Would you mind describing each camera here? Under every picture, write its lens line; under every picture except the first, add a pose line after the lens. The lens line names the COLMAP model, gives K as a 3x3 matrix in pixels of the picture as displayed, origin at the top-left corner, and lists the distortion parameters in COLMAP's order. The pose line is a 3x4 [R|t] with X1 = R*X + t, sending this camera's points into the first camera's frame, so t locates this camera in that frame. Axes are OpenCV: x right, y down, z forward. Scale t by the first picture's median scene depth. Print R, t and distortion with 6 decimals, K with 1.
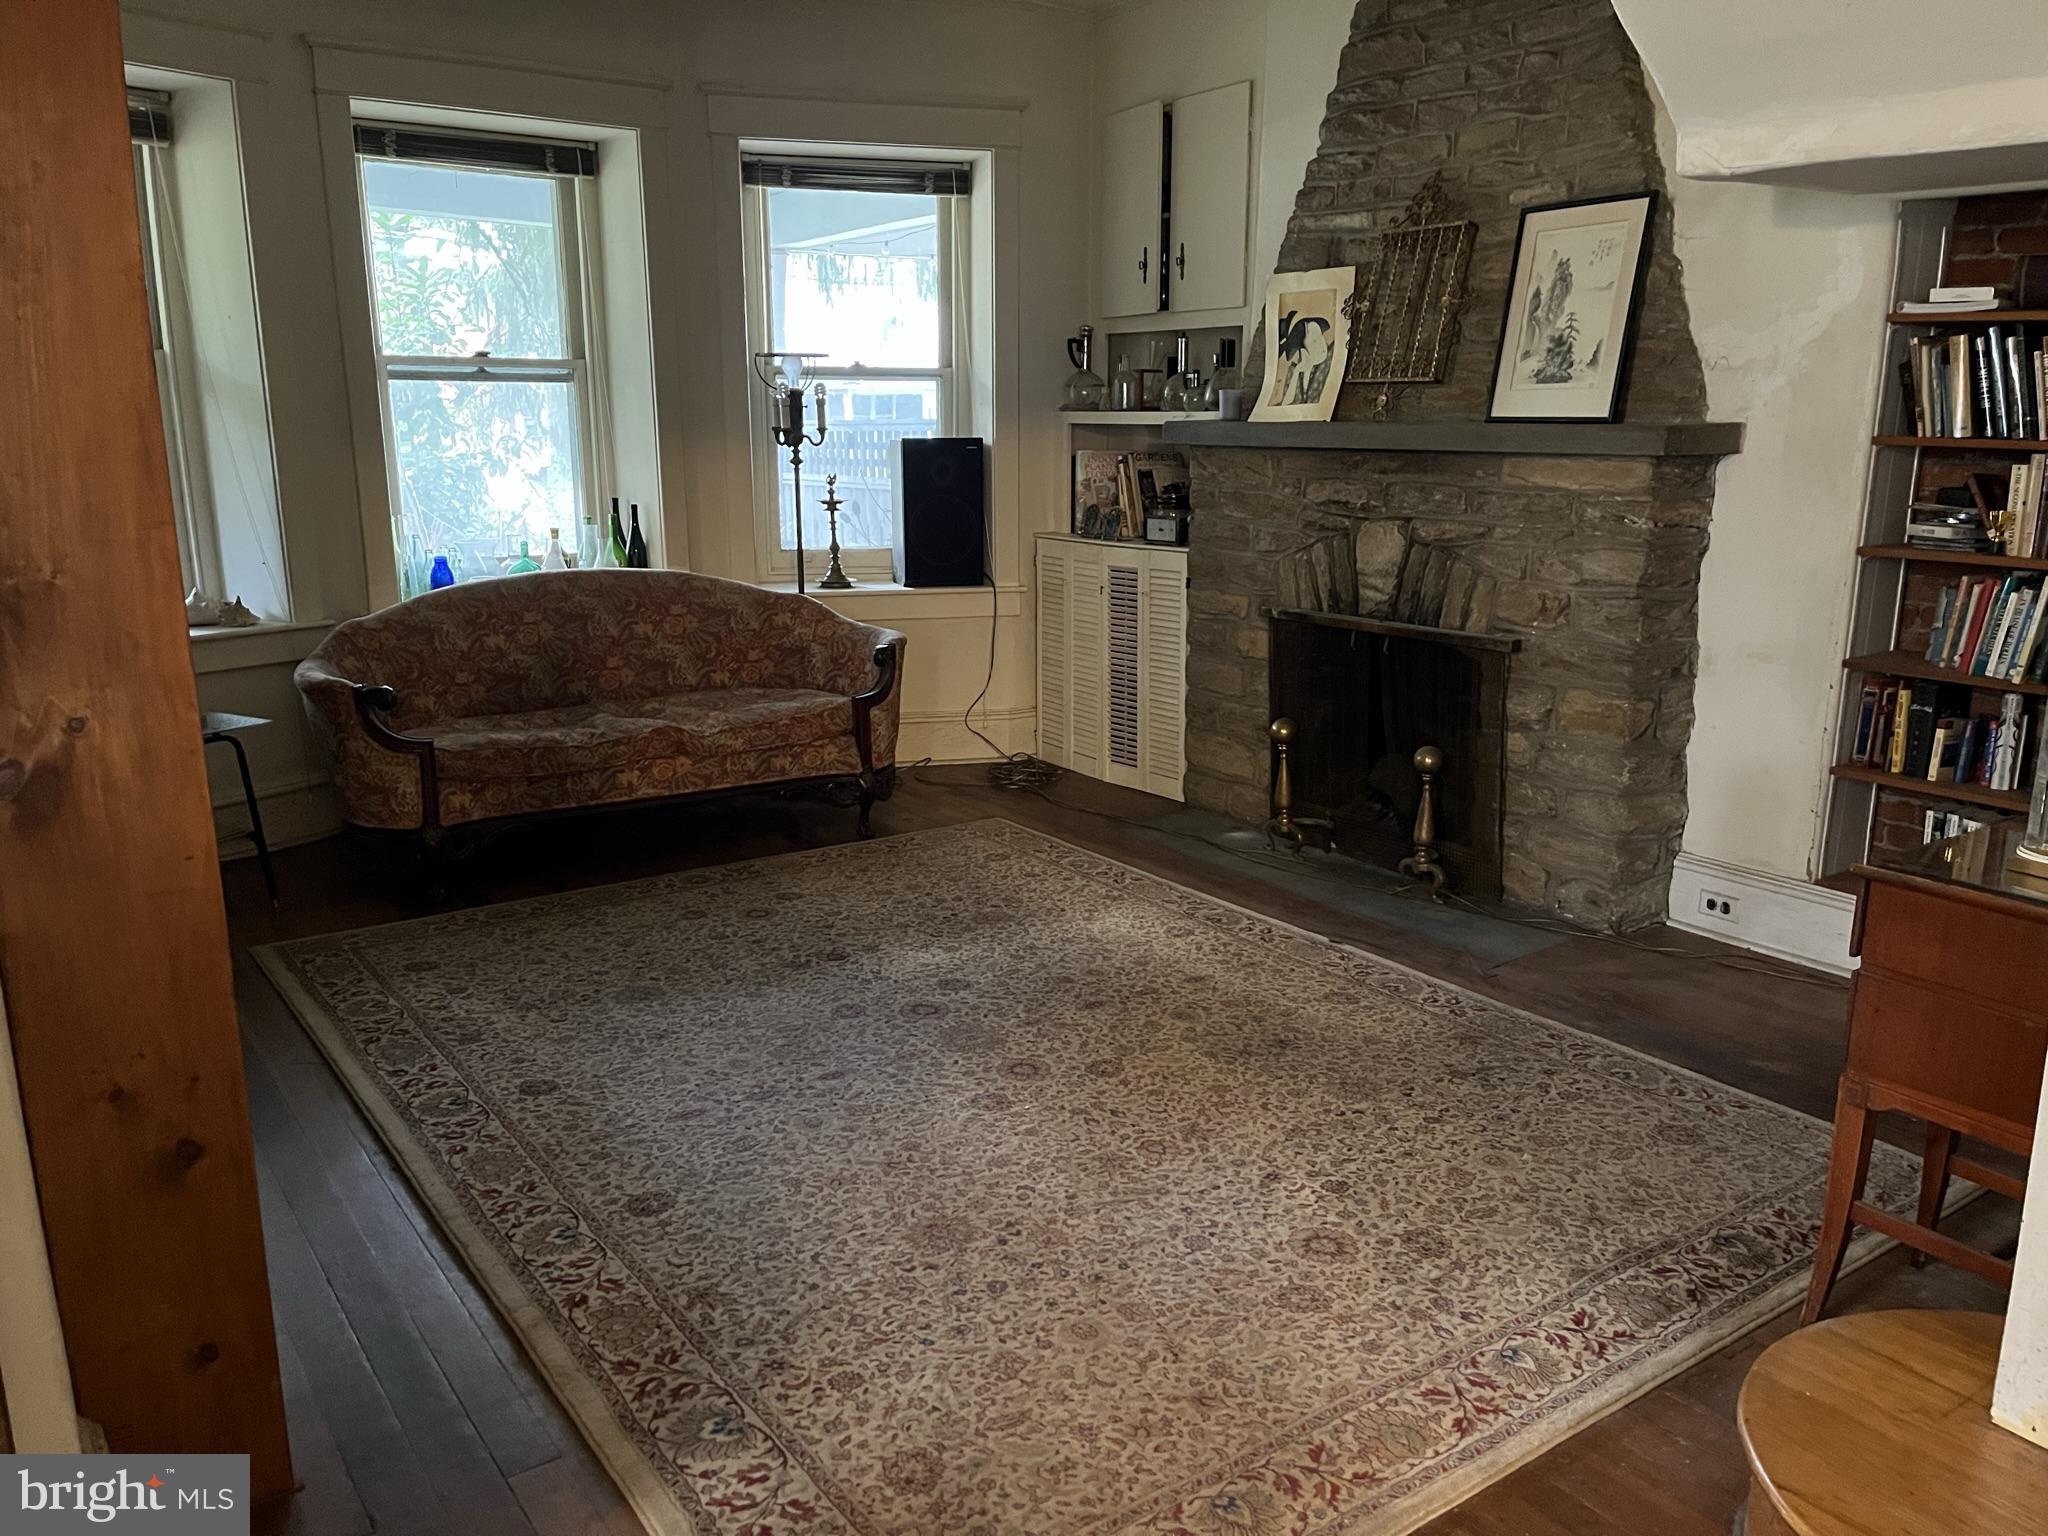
lens RADIAL K [[1541.9, 0, 1018.8], [0, 1541.9, 776.4], [0, 0, 1]] dist [0.056465, -0.064883]
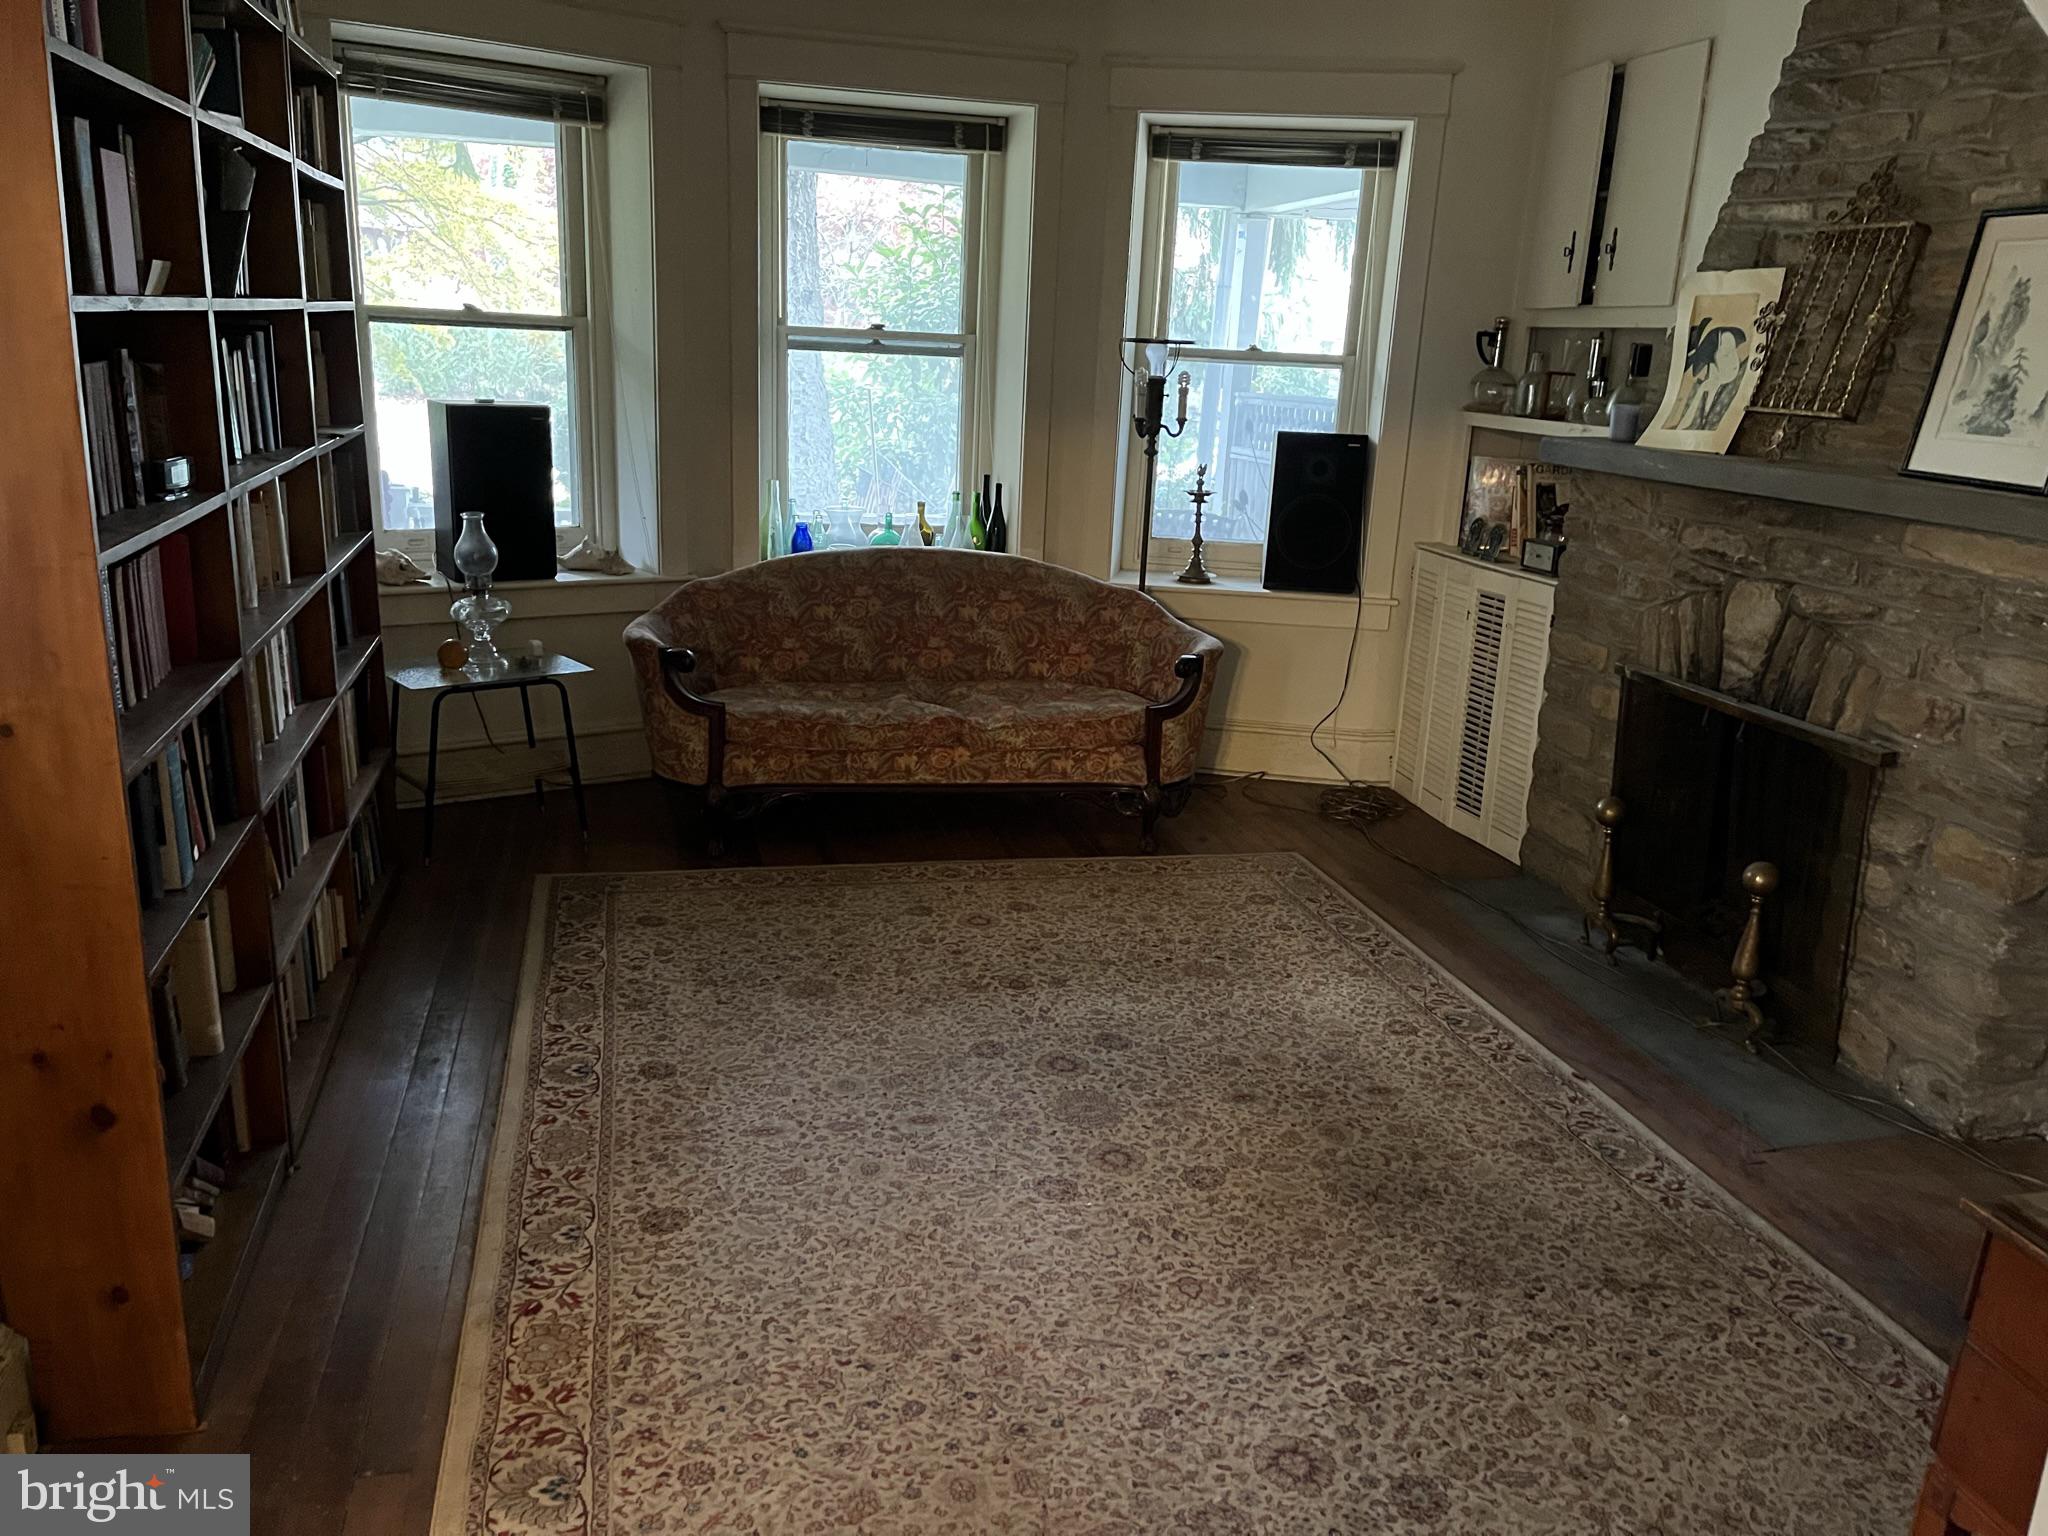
lens RADIAL K [[1541.9, 0, 1018.3], [0, 1541.9, 772.8], [0, 0, 1]] dist [0.056465, -0.064883]
pose [[0.926834, 0.141267, -0.347882, 0.177733], [-0.129105, 0.989932, 0.058024, -0.063386], [0.352577, -0.008866, 0.935741, 0.084436]]
